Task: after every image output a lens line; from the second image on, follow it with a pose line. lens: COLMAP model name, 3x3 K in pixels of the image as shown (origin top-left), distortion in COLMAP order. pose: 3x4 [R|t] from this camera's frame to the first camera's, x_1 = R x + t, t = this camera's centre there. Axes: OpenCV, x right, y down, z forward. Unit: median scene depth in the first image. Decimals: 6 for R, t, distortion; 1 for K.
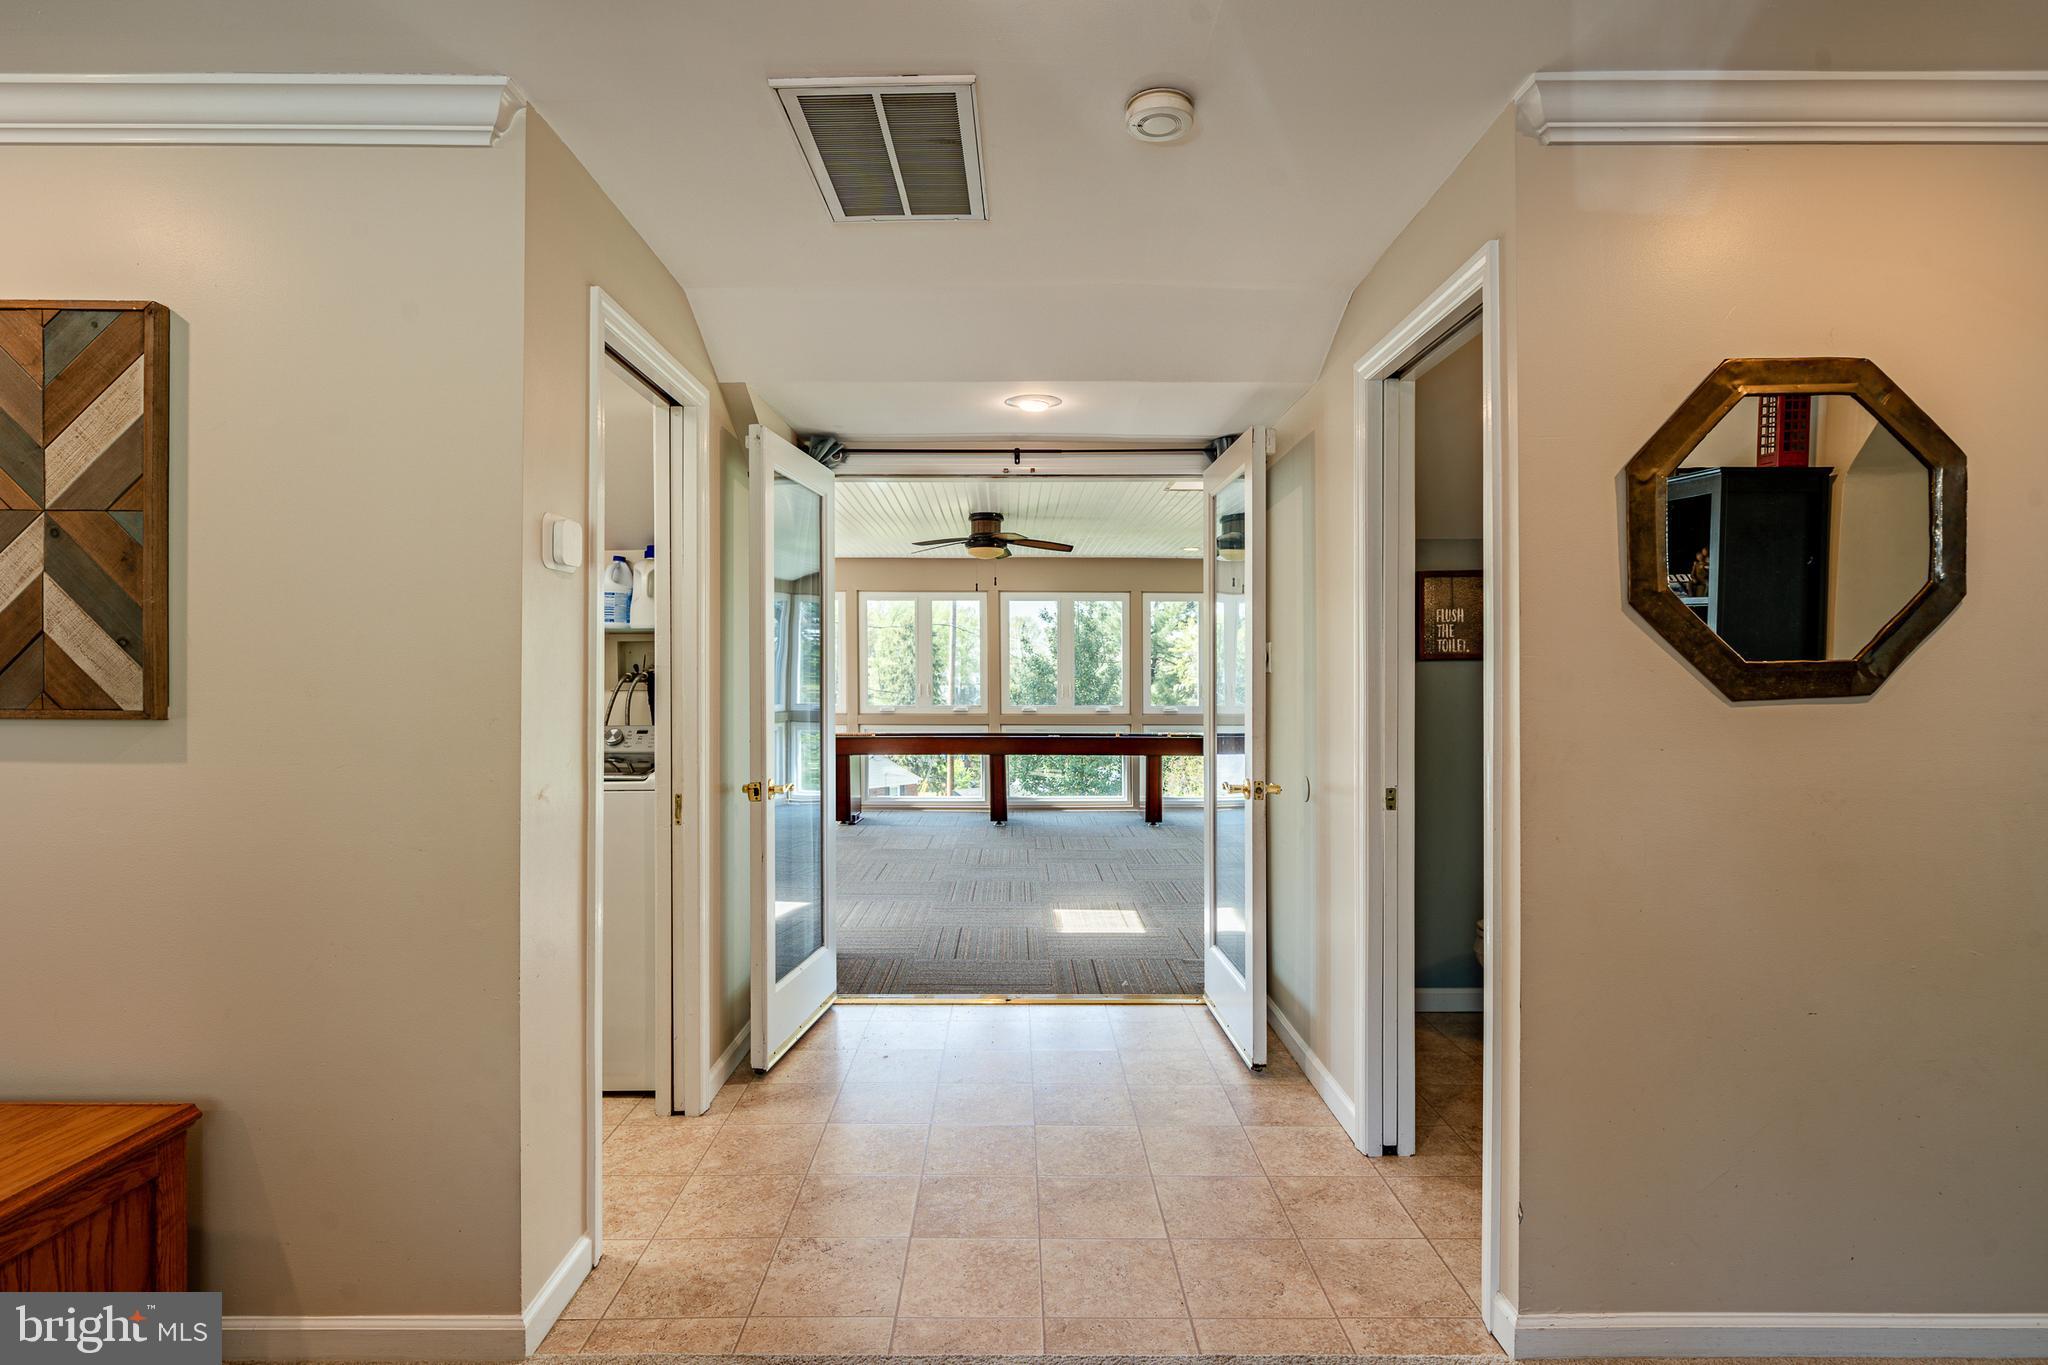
lens RADIAL K [[1025.7, 0, 1017.2], [0, 1025.7, 678.0], [0, 0, 1]] dist [-0.000020, 0.000305]
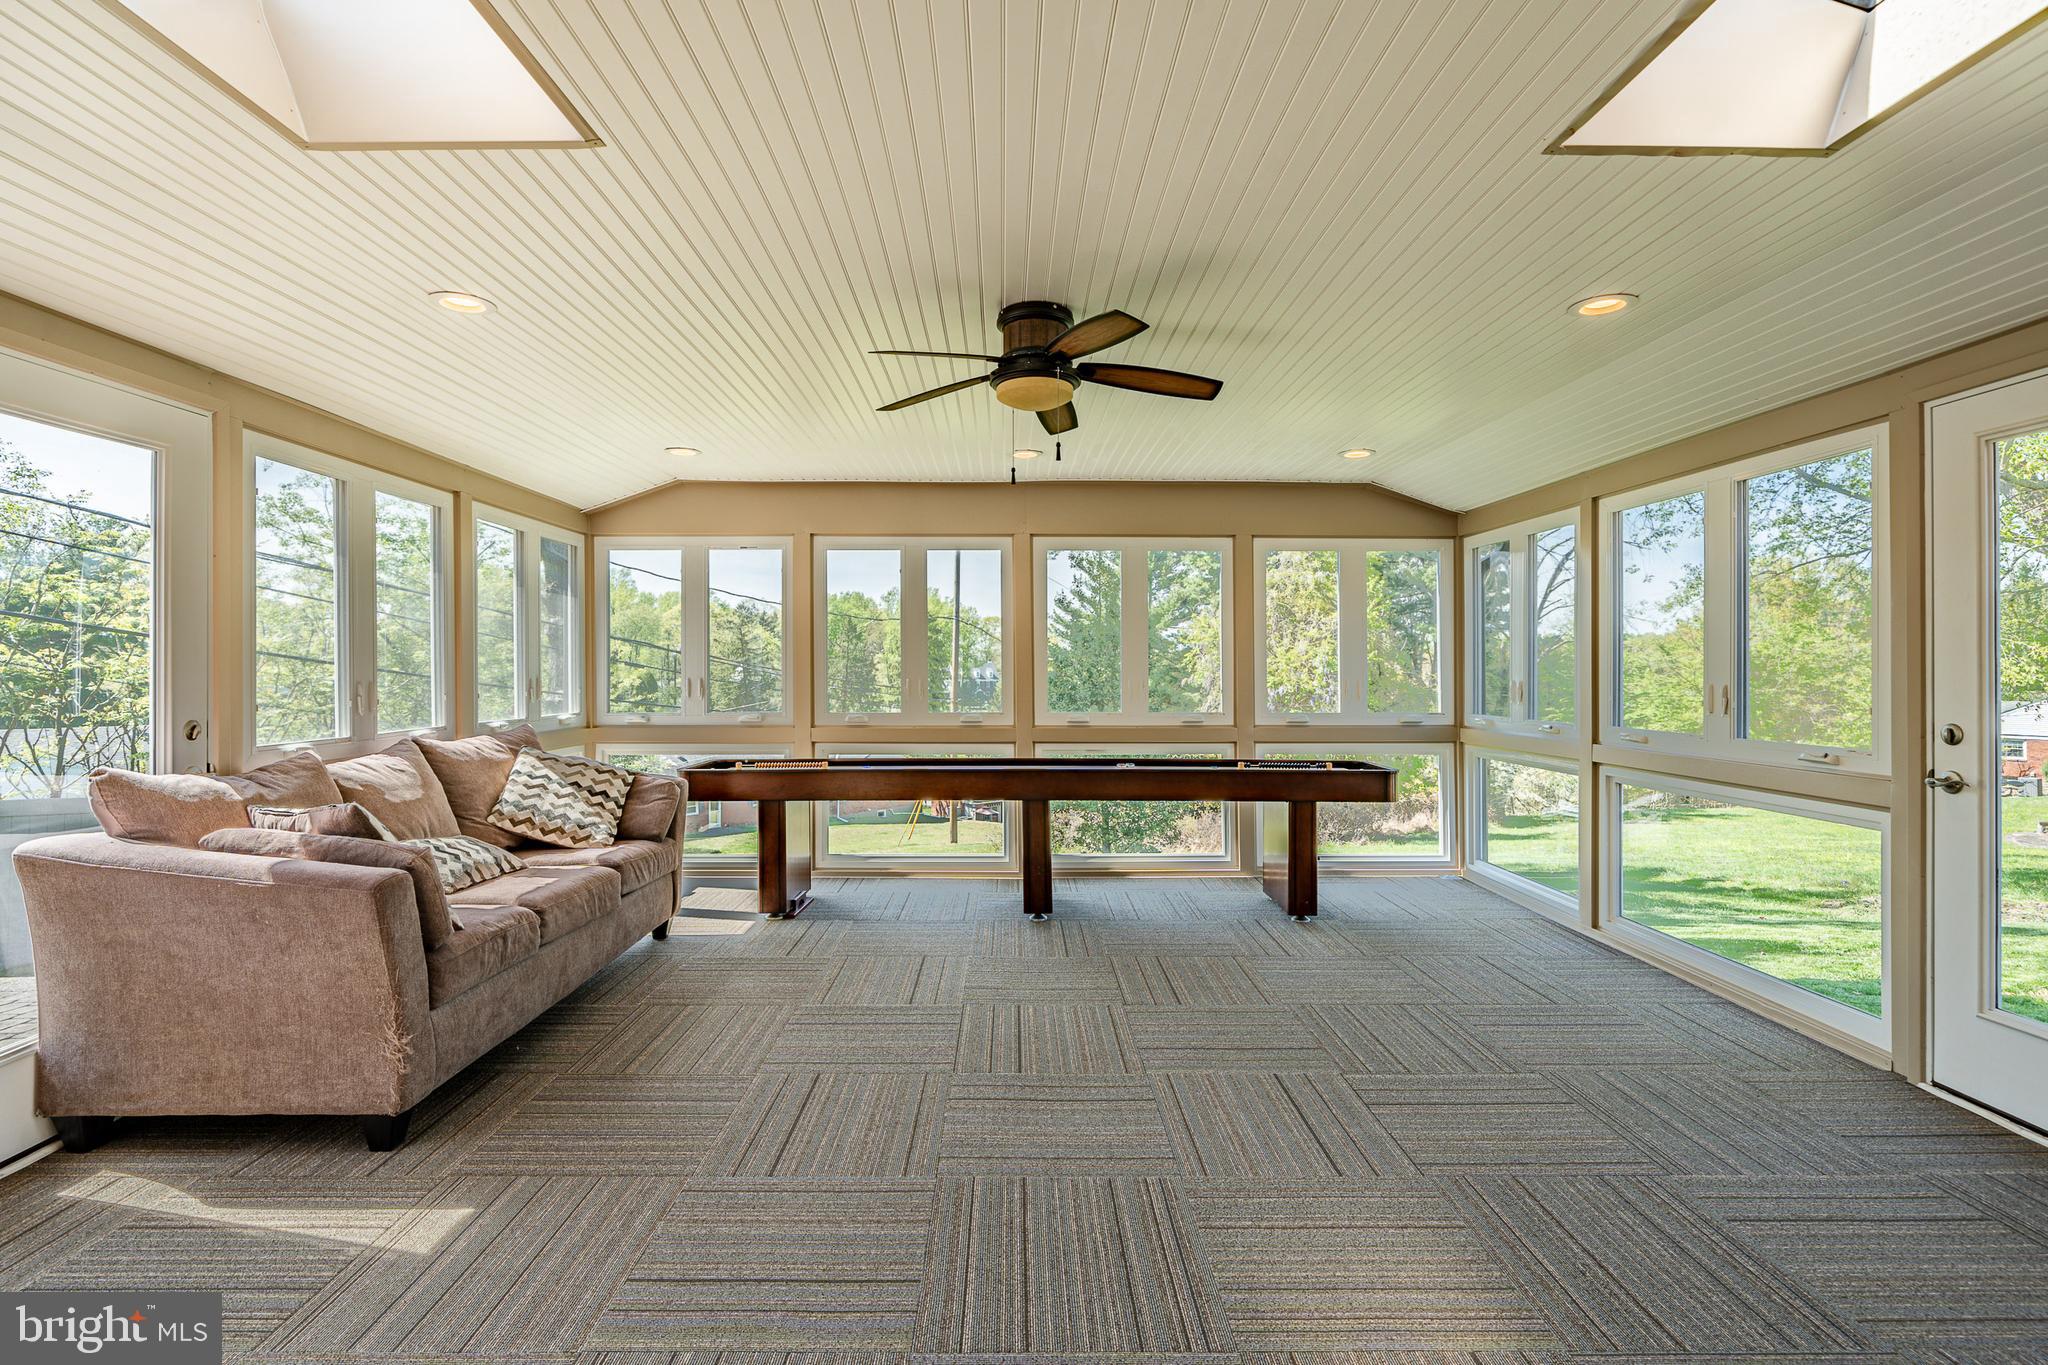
lens RADIAL K [[951.9, 0, 1025.7], [0, 951.9, 676.5], [0, 0, 1]] dist [-0.002373, 0.000361]
pose [[0.999935, -0.004440, 0.010459, -0.029621], [0.004397, 0.999982, 0.004174, 0.001356], [-0.010477, -0.004128, 0.999937, 0.440950]]
